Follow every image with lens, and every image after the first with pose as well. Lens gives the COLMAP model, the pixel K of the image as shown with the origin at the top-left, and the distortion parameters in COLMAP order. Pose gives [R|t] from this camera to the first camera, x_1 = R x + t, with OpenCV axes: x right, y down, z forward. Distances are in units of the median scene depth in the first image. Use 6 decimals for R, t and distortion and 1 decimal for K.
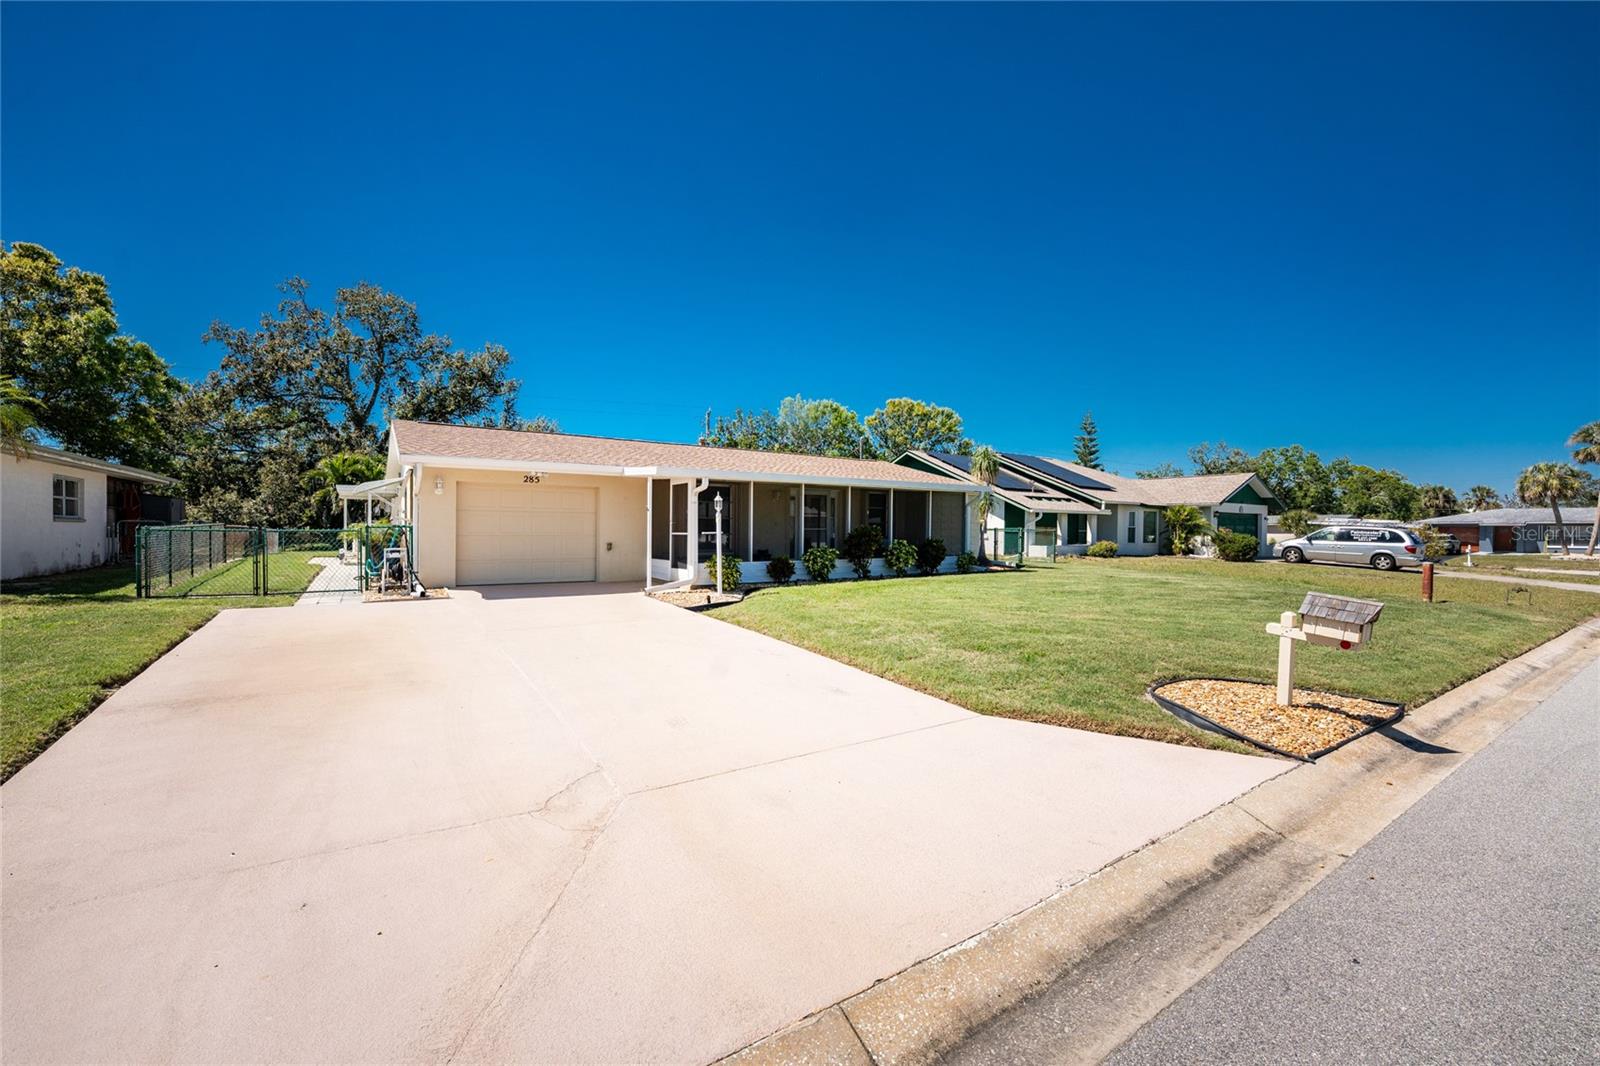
lens RADIAL K [[650.2, 0, 805.1], [0, 650.2, 536.5], [0, 0, 1]] dist [-0.002845, -0.000120]
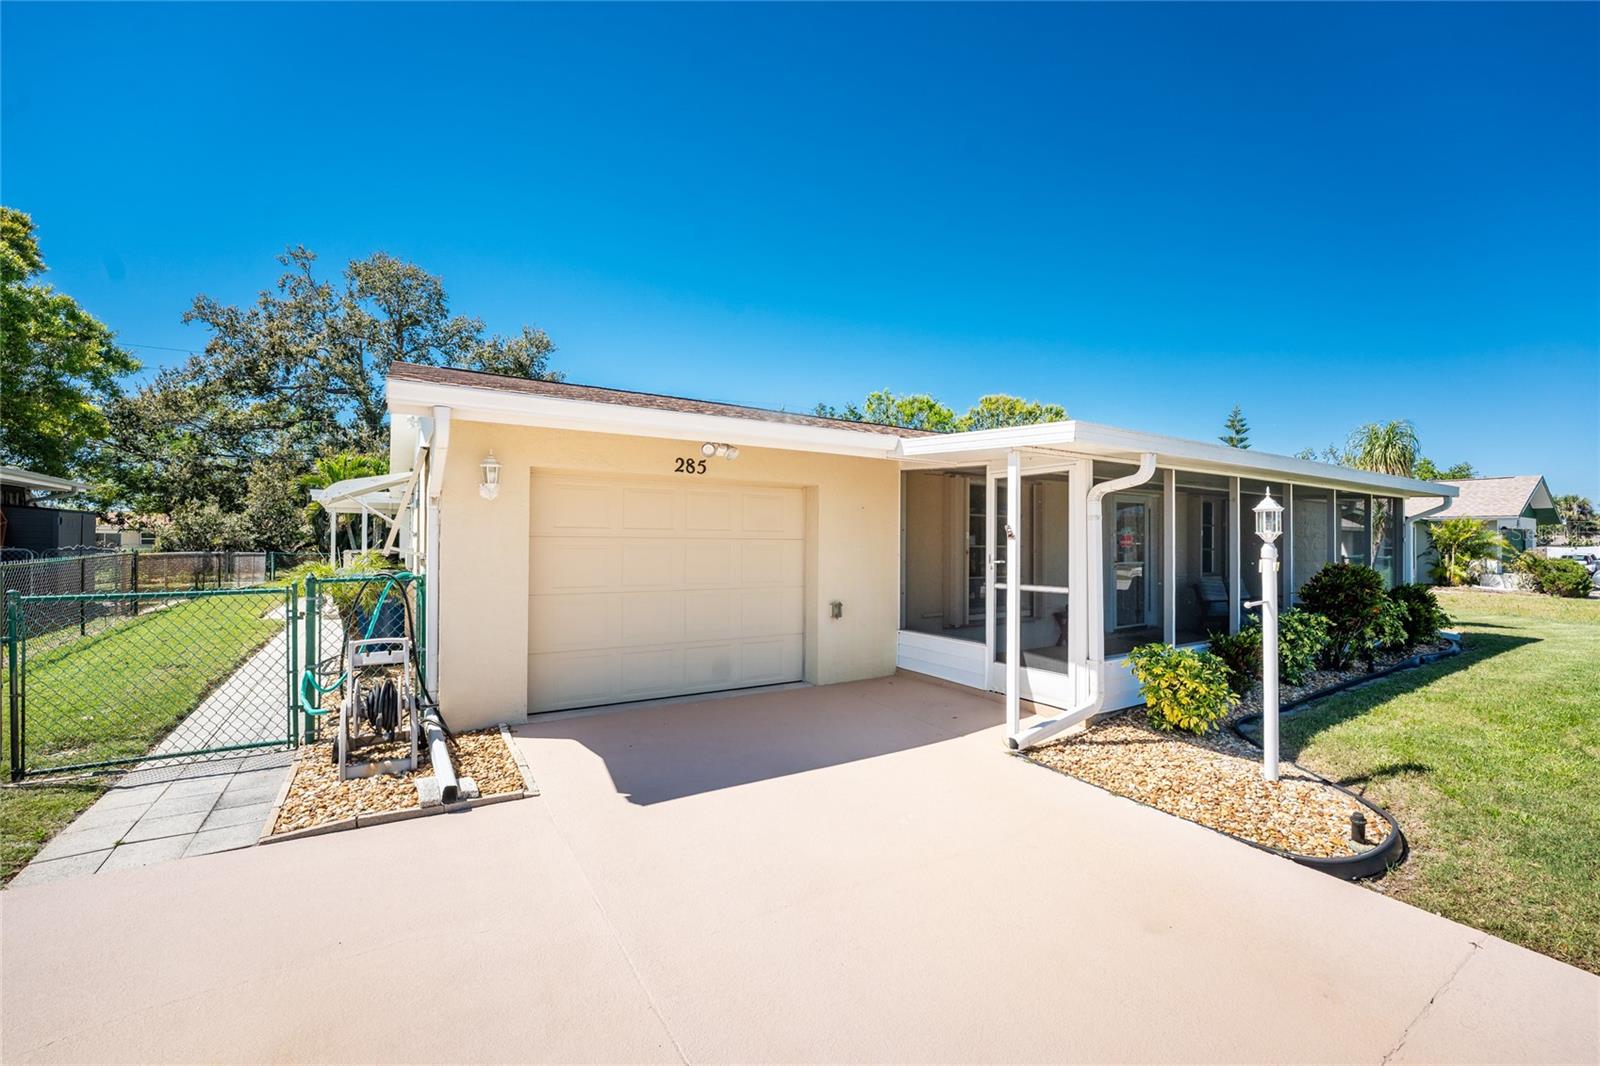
lens RADIAL K [[650.2, 0, 805.1], [0, 650.2, 536.5], [0, 0, 1]] dist [-0.002845, -0.000120]
pose [[0.999627, -0.001736, -0.027247, -0.125357], [0.001178, 0.999789, -0.020484, -0.011499], [0.027277, 0.020445, 0.999419, 0.211332]]
